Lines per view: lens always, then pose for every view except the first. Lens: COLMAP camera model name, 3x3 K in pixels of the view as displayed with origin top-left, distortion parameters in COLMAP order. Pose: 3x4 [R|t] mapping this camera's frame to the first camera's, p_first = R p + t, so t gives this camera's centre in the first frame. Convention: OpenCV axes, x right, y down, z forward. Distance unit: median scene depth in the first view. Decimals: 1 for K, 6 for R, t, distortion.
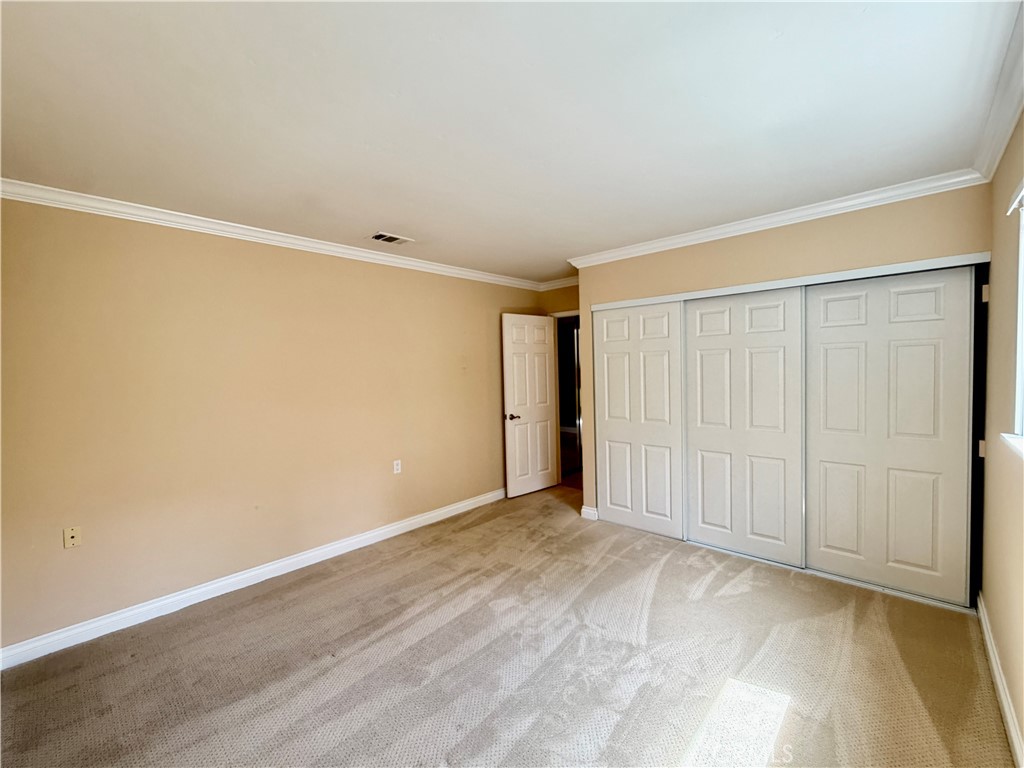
lens RADIAL K [[435.1, 0, 522.8], [0, 435.1, 383.1], [0, 0, 1]] dist [-0.001184, 0.000505]
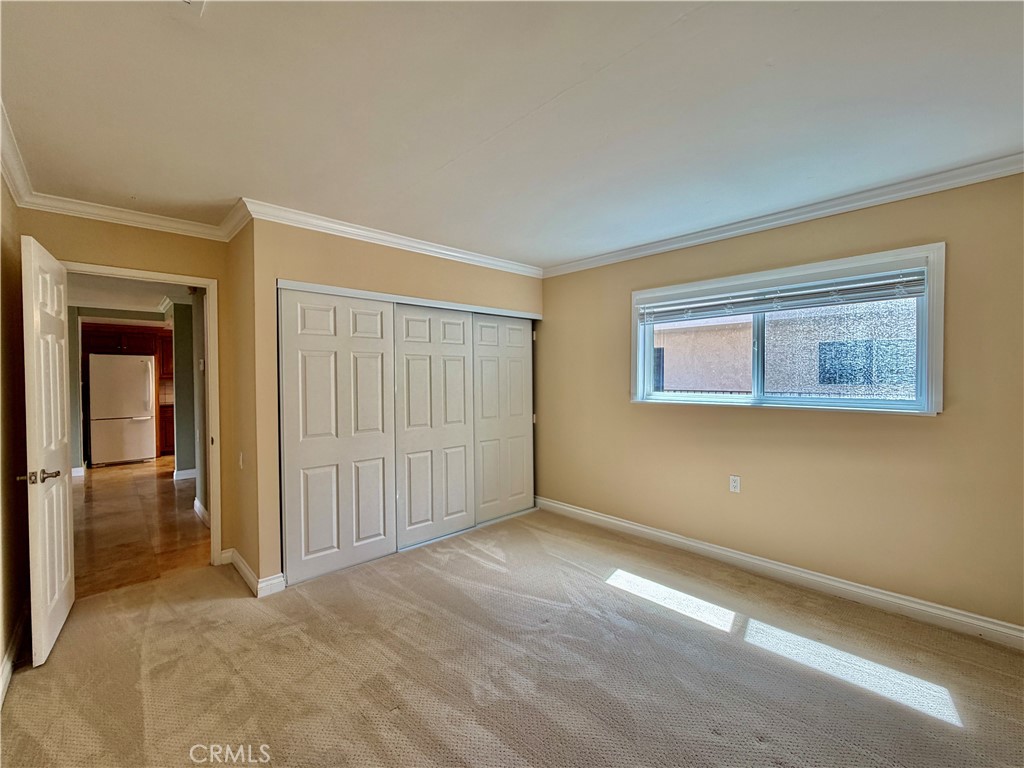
lens RADIAL K [[435.1, 0, 507.4], [0, 435.1, 382.1], [0, 0, 1]] dist [-0.001184, 0.000505]
pose [[0.089077, 0.007258, 0.995998, -0.595345], [0.036868, 0.999264, -0.010579, 0.007359], [-0.995342, 0.037663, 0.088744, 0.692912]]
